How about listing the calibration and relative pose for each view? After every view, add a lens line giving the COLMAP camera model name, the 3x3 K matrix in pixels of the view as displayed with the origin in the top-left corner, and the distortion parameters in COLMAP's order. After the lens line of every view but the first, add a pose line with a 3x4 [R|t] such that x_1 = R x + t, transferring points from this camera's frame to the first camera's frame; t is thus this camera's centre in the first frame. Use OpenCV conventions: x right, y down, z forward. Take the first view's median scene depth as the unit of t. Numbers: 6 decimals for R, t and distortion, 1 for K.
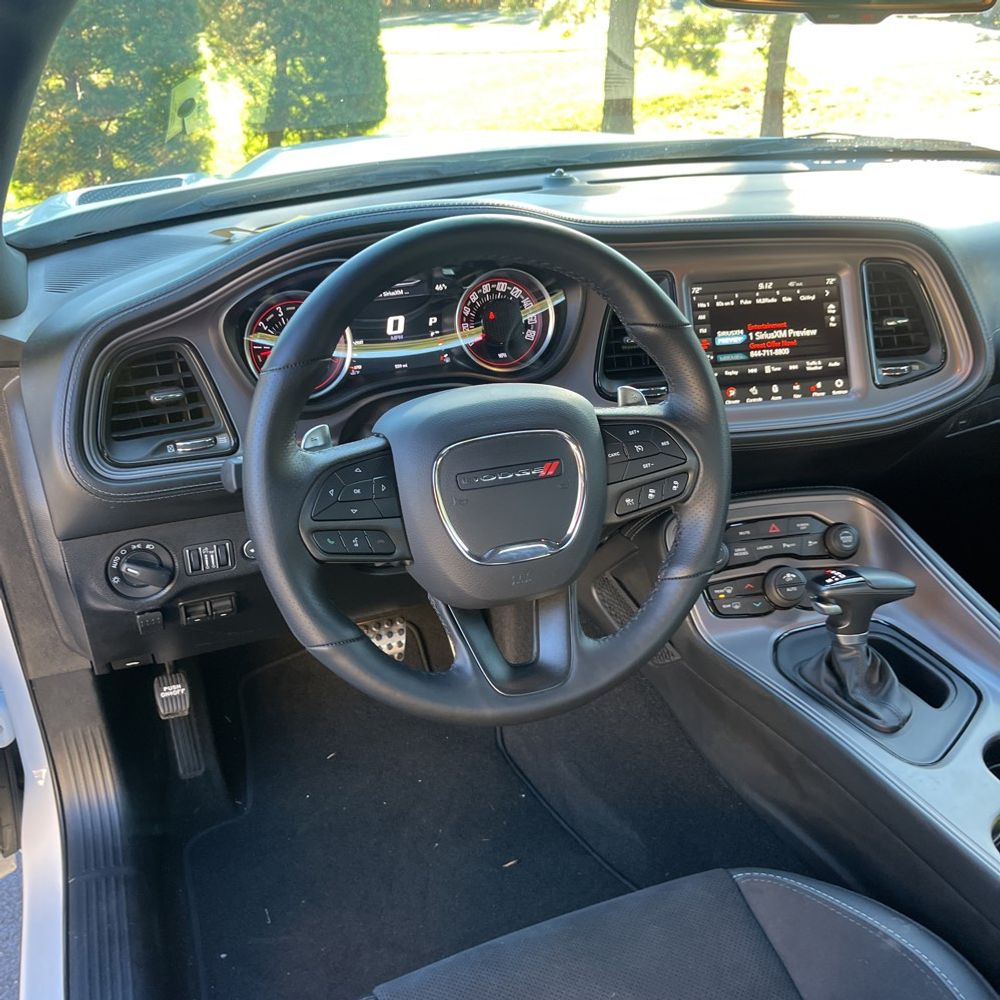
lens RADIAL K [[1003.7, 0, 493.5], [0, 1003.7, 499.7], [0, 0, 1]] dist [0.027132, 0.005539]
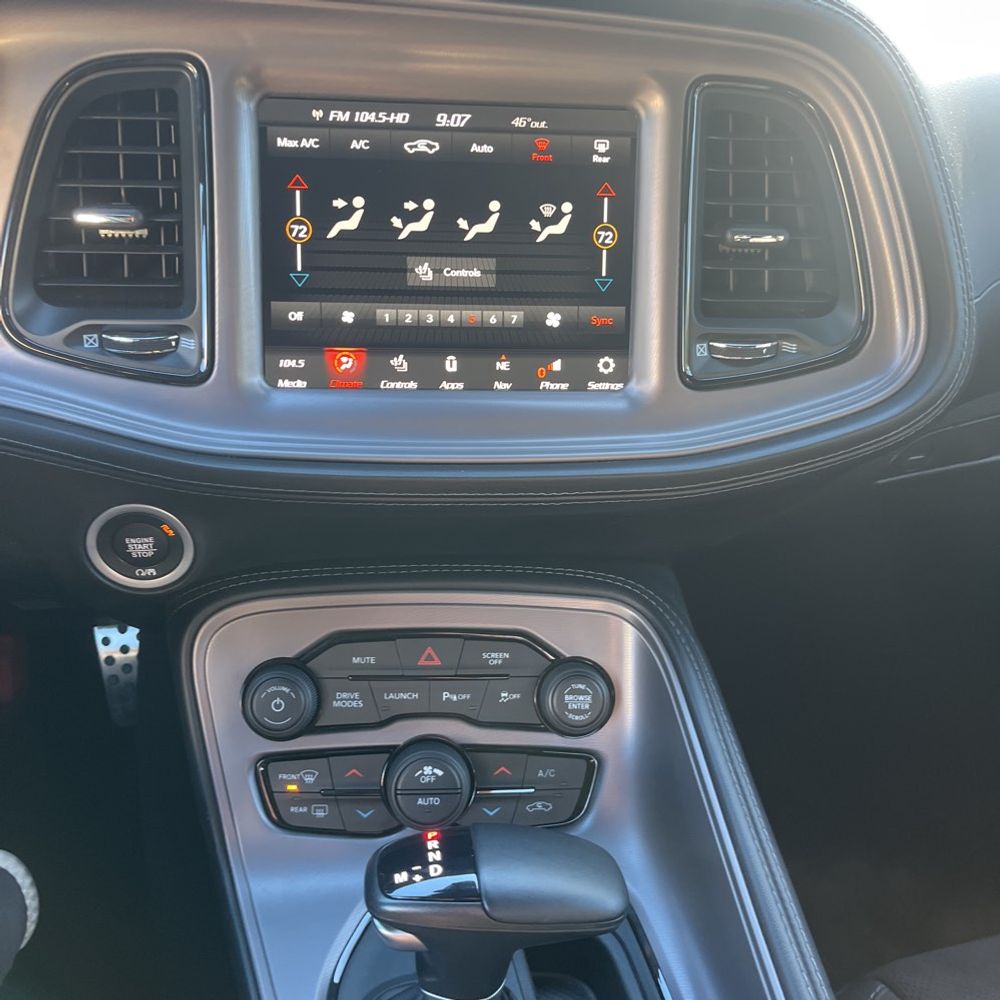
lens RADIAL K [[1003.7, 0, 493.5], [0, 1003.7, 499.7], [0, 0, 1]] dist [0.027132, 0.005539]
pose [[0.989714, 0.124975, -0.069628, 0.333612], [-0.113211, 0.981736, 0.152899, -0.120275], [0.087465, -0.143443, 0.985786, 0.550807]]
